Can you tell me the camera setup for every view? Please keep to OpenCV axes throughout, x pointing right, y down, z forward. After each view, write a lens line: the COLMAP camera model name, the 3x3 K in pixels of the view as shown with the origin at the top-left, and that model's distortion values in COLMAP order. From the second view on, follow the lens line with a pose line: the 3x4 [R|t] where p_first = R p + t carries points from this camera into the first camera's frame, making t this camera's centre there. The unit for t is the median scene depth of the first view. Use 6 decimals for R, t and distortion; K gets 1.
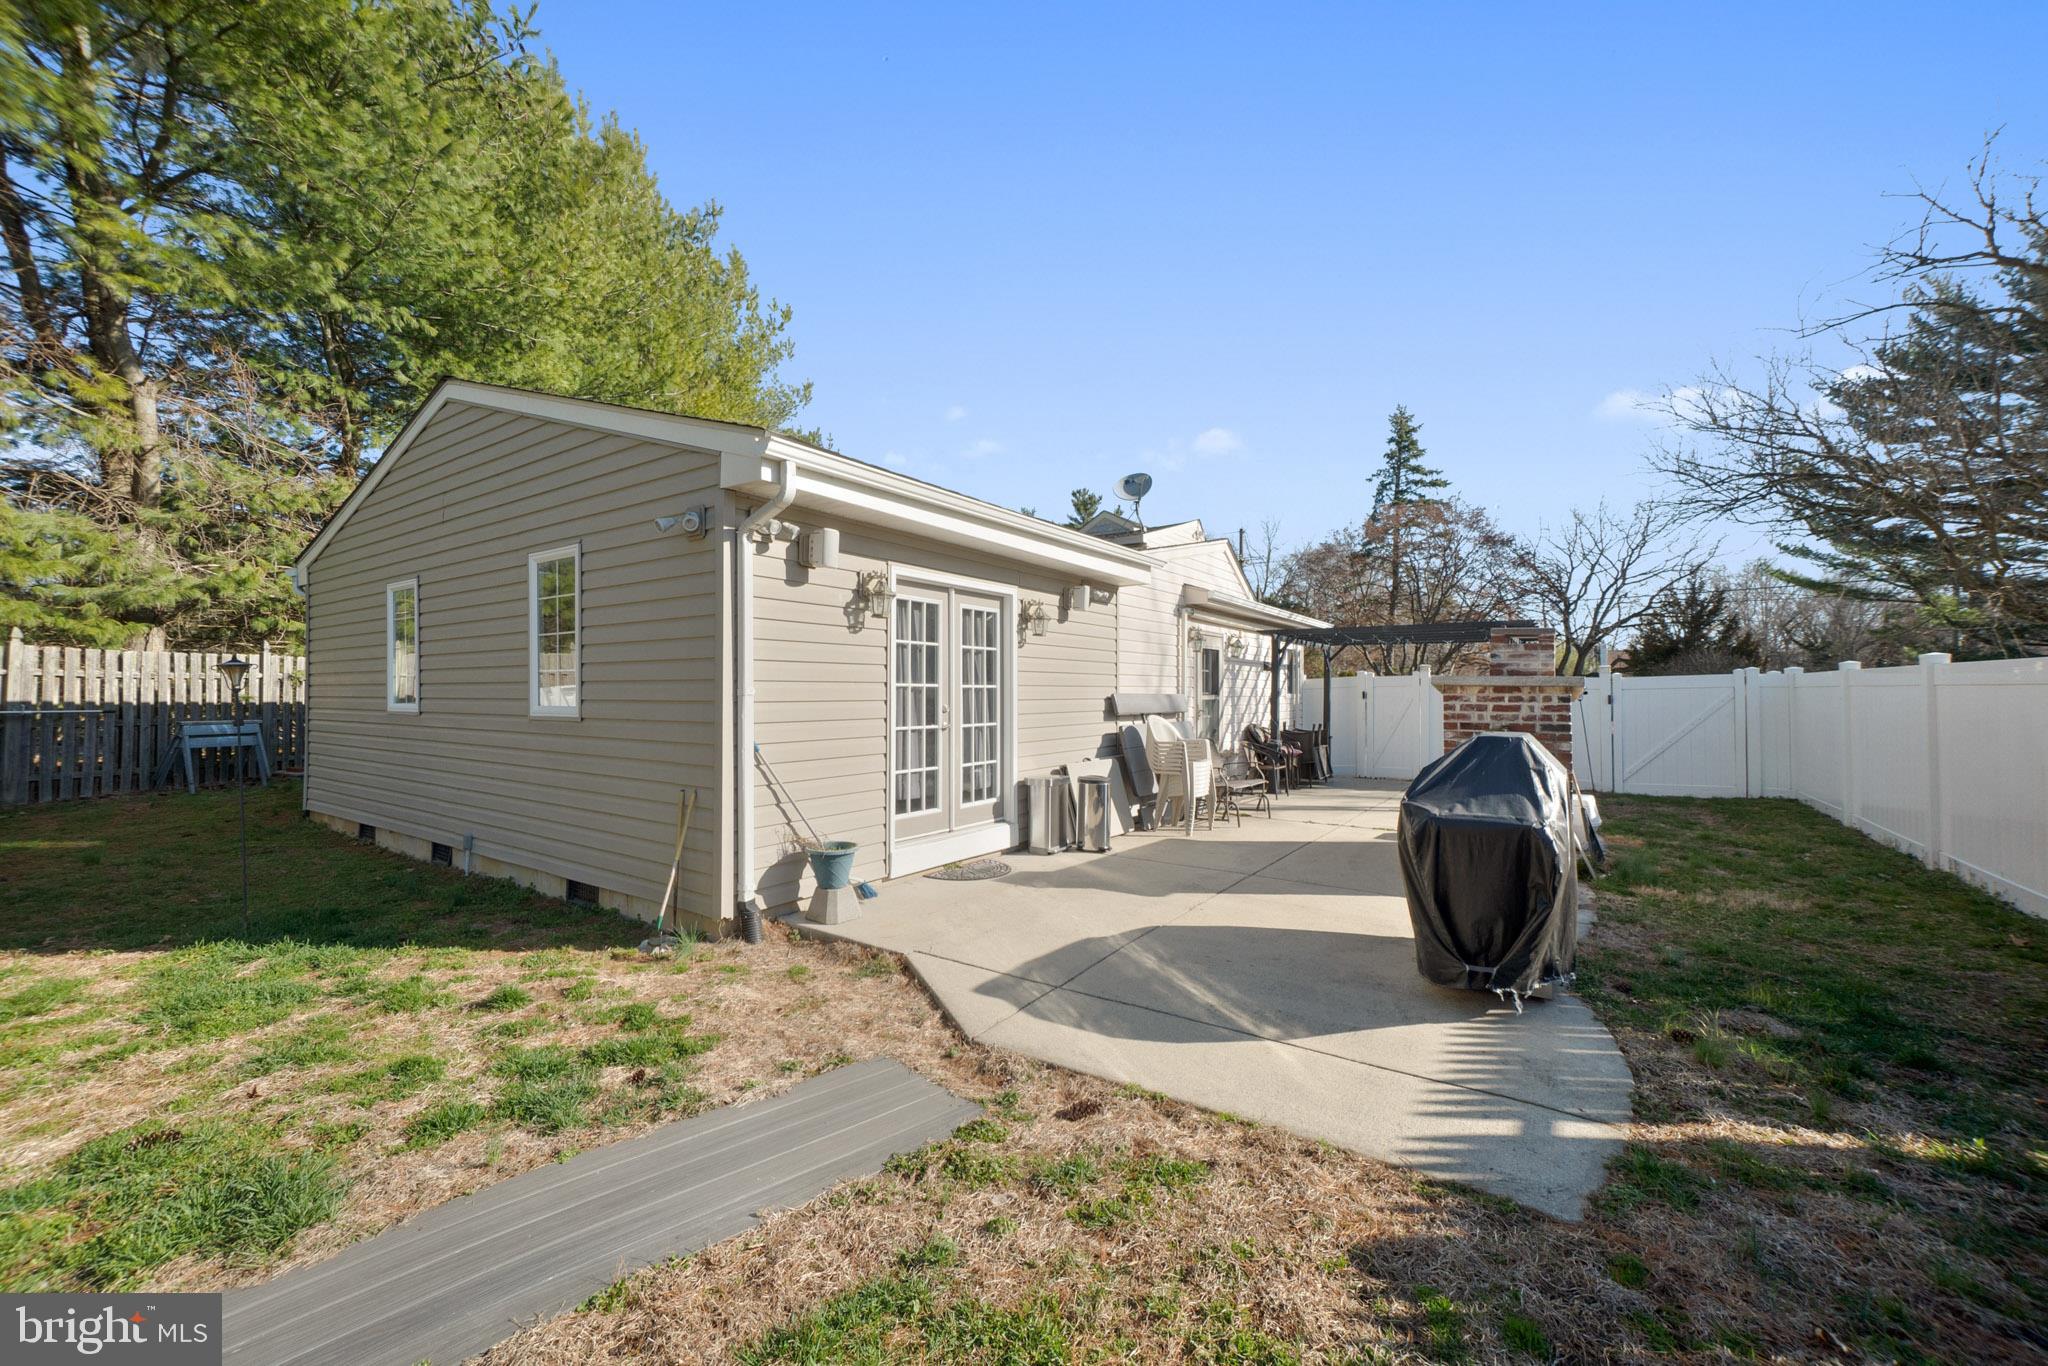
lens RADIAL K [[806.0, 0, 1024.0], [0, 806.0, 683.0], [0, 0, 1]] dist [-0.001182, 0.012577]
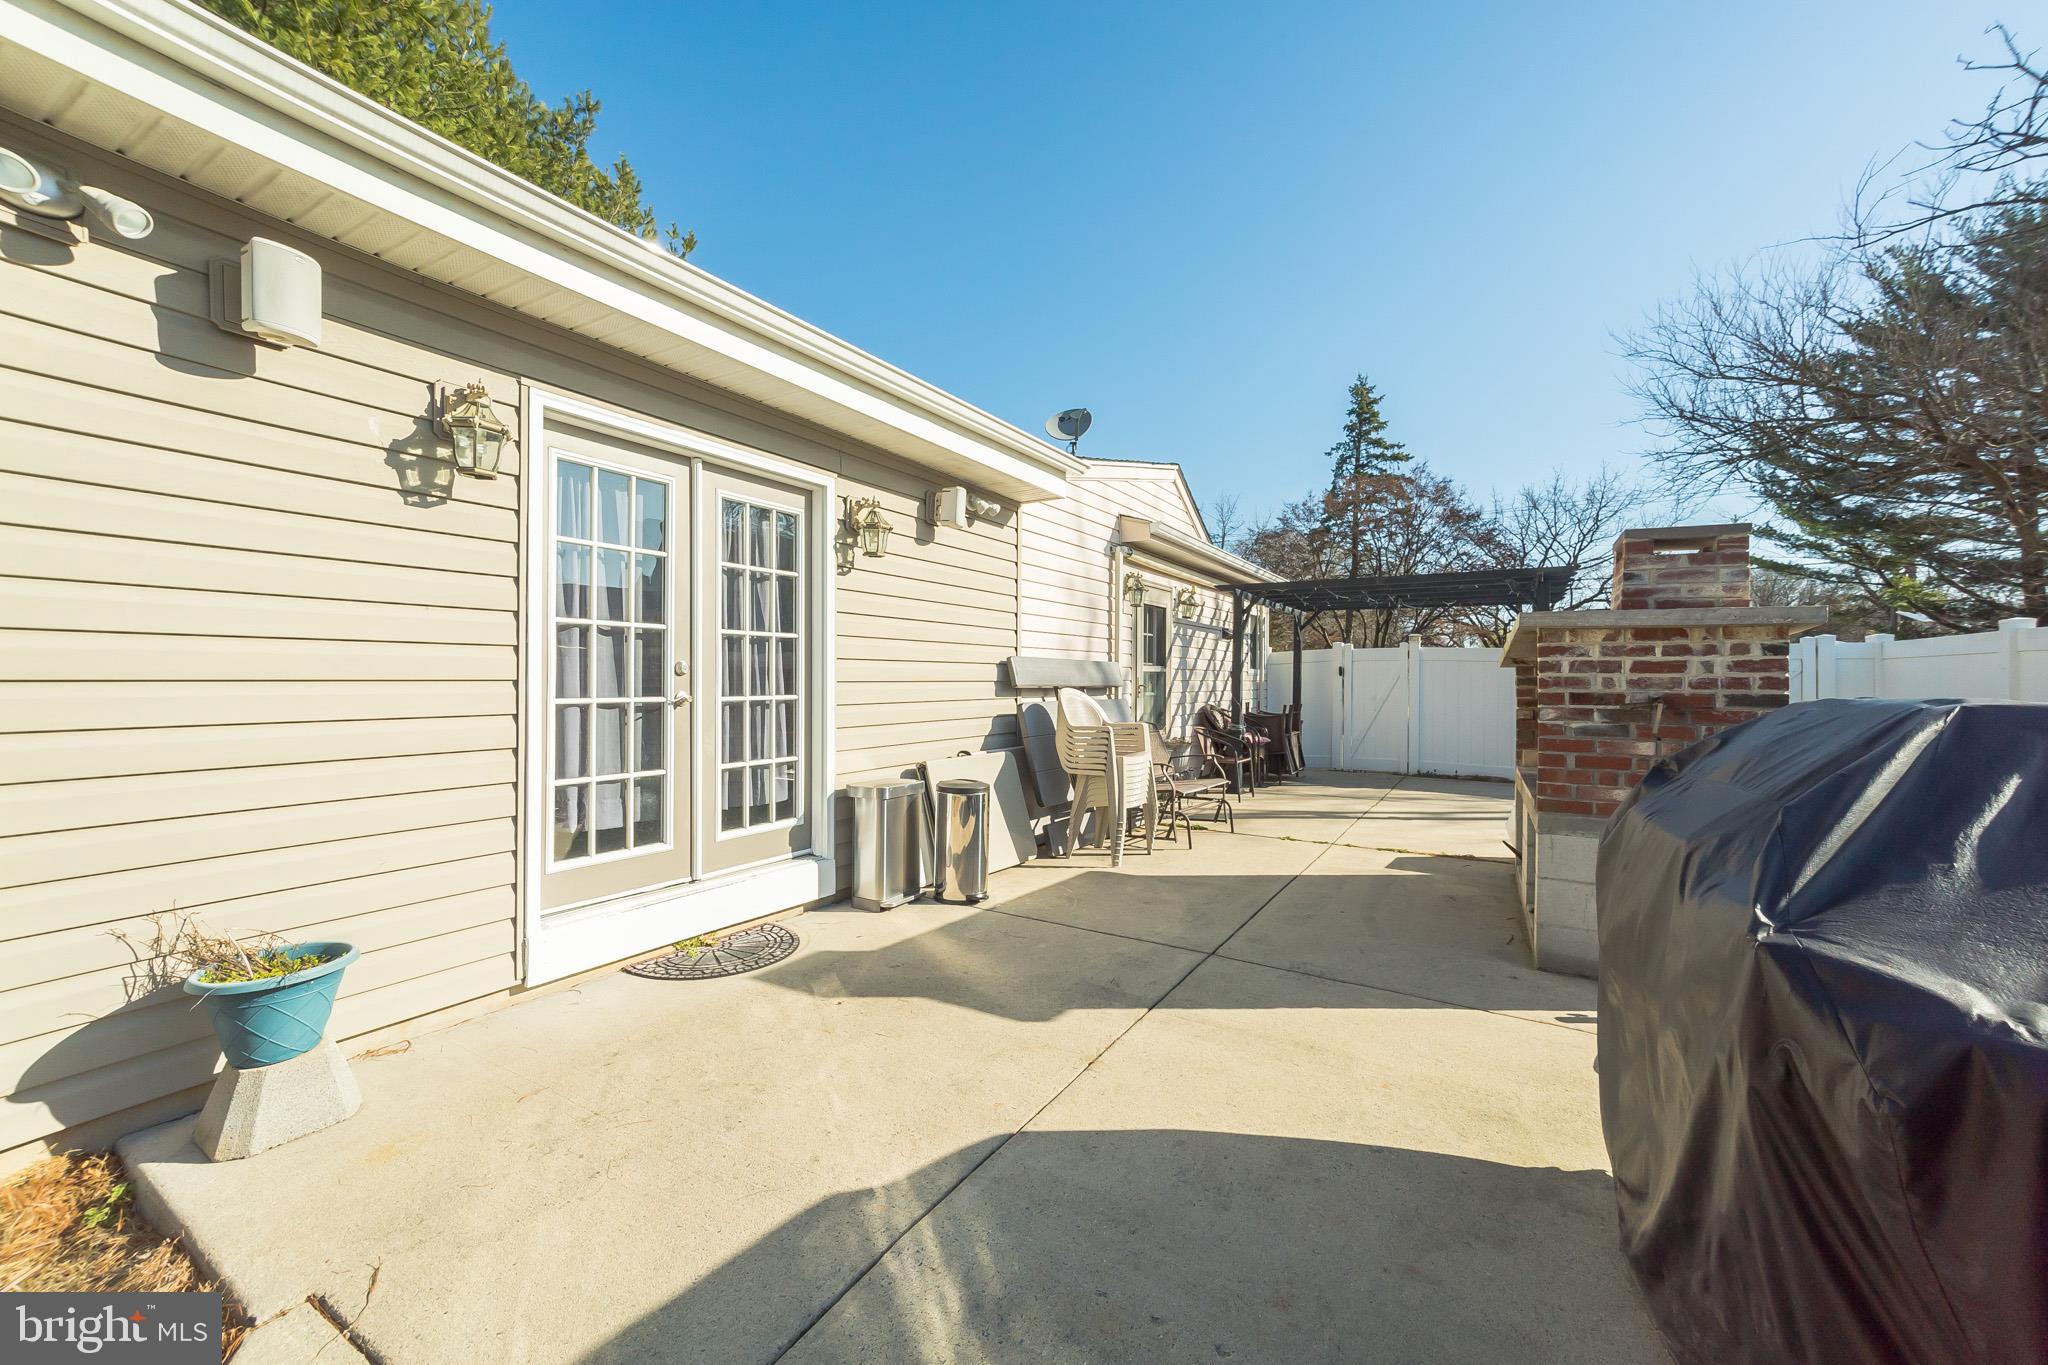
lens RADIAL K [[826.3, 0, 1017.8], [0, 826.3, 662.6], [0, 0, 1]] dist [-0.002318, 0.013969]
pose [[0.998691, 0.004594, 0.050938, 0.081606], [-0.004293, 0.999973, -0.006017, 0.022531], [-0.050964, 0.005791, 0.998684, 0.296946]]
